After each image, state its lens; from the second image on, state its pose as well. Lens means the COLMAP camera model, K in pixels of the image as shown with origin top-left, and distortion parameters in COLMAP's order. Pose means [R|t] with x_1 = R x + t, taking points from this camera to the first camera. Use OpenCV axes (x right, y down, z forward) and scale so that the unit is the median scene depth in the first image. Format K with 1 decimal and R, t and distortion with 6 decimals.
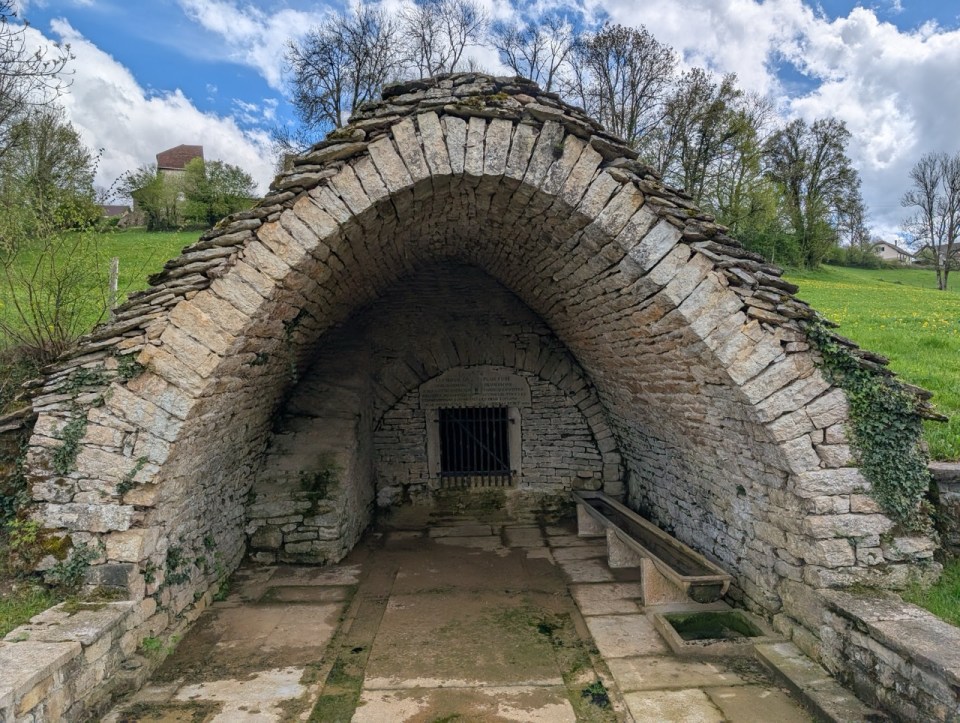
lens RADIAL K [[688.4, 0, 479.8], [0, 688.4, 365.9], [0, 0, 1]] dist [0.020934, -0.015799]
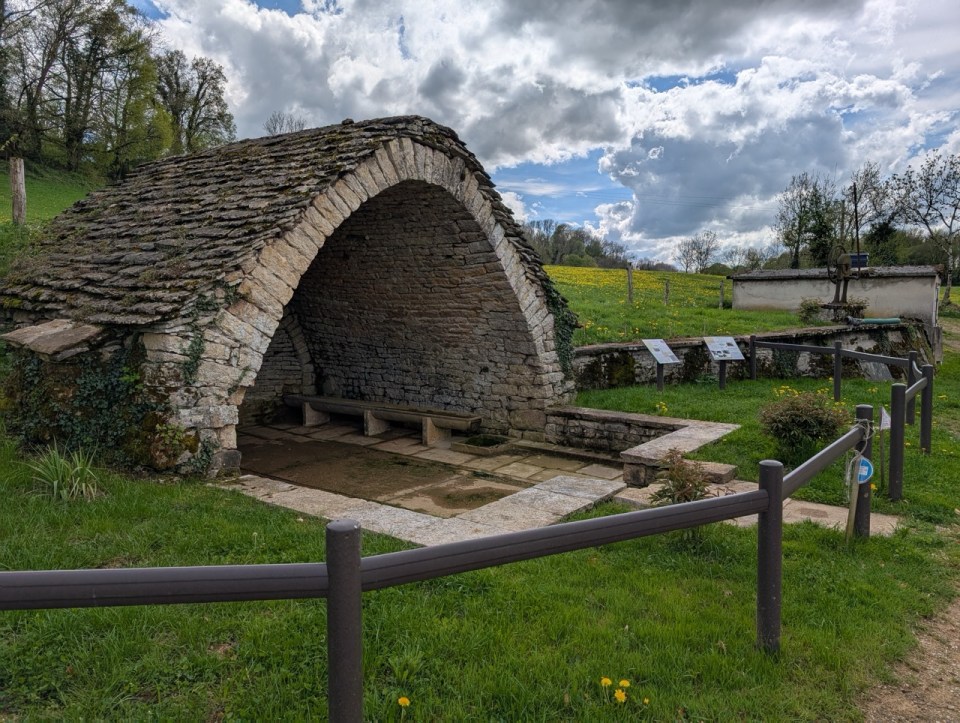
lens RADIAL K [[688.4, 0, 483.7], [0, 688.4, 359.4], [0, 0, 1]] dist [0.020934, -0.015799]
pose [[0.624840, -0.050987, 0.779086, -1.213377], [-0.021899, 0.996328, 0.082767, 0.002255], [-0.780446, -0.068778, 0.621429, -0.148039]]
